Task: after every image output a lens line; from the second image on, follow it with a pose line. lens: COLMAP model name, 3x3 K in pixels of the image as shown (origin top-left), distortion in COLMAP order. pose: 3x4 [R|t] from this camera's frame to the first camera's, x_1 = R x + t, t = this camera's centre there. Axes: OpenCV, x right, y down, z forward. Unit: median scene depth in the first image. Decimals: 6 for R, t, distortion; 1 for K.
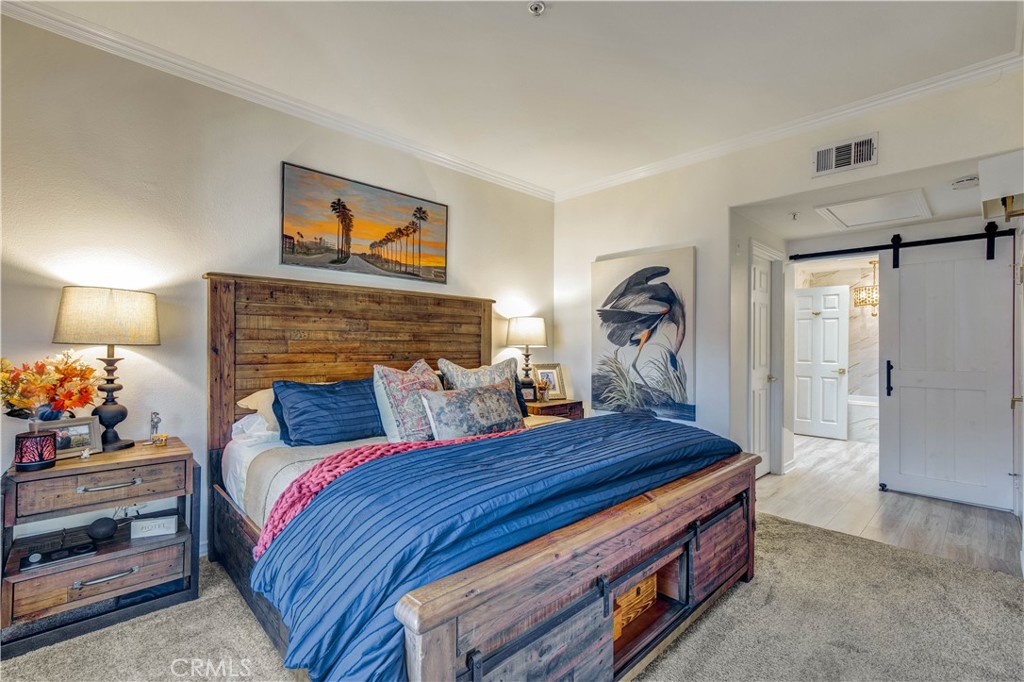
lens RADIAL K [[452.8, 0, 512.5], [0, 452.8, 345.4], [0, 0, 1]] dist [0.000652, 0.011956]
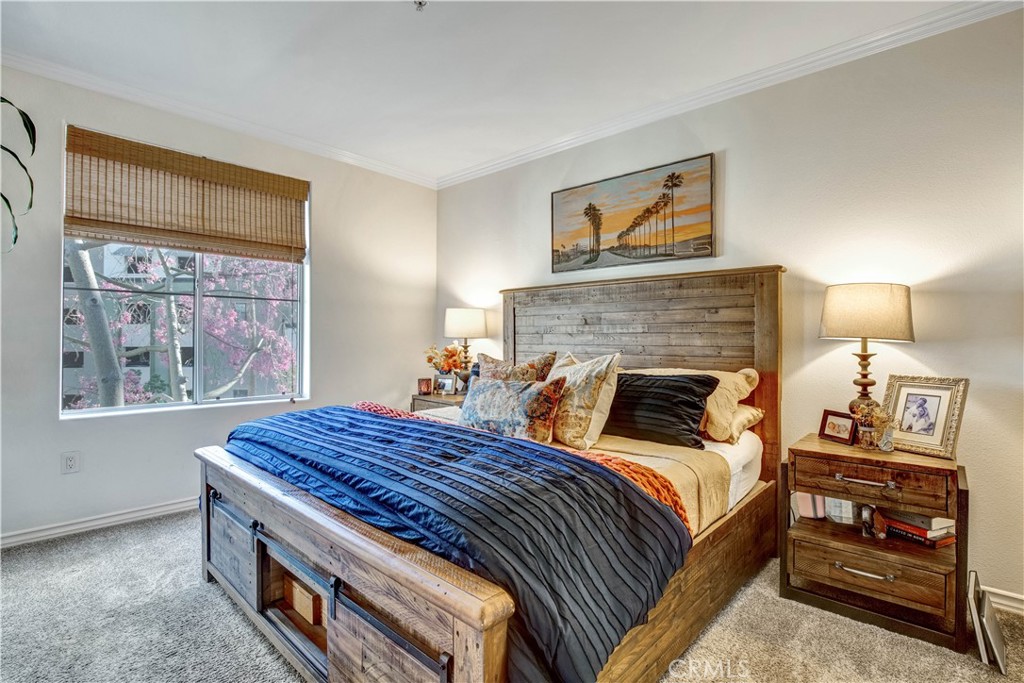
lens RADIAL K [[492.5, 0, 512.2], [0, 492.5, 324.8], [0, 0, 1]] dist [-0.000996, 0.011636]
pose [[0.065412, -0.030587, -0.997389, 0.684243], [-0.002618, 0.999521, -0.030825, 0.004080], [0.997855, 0.004628, 0.065300, 0.652951]]
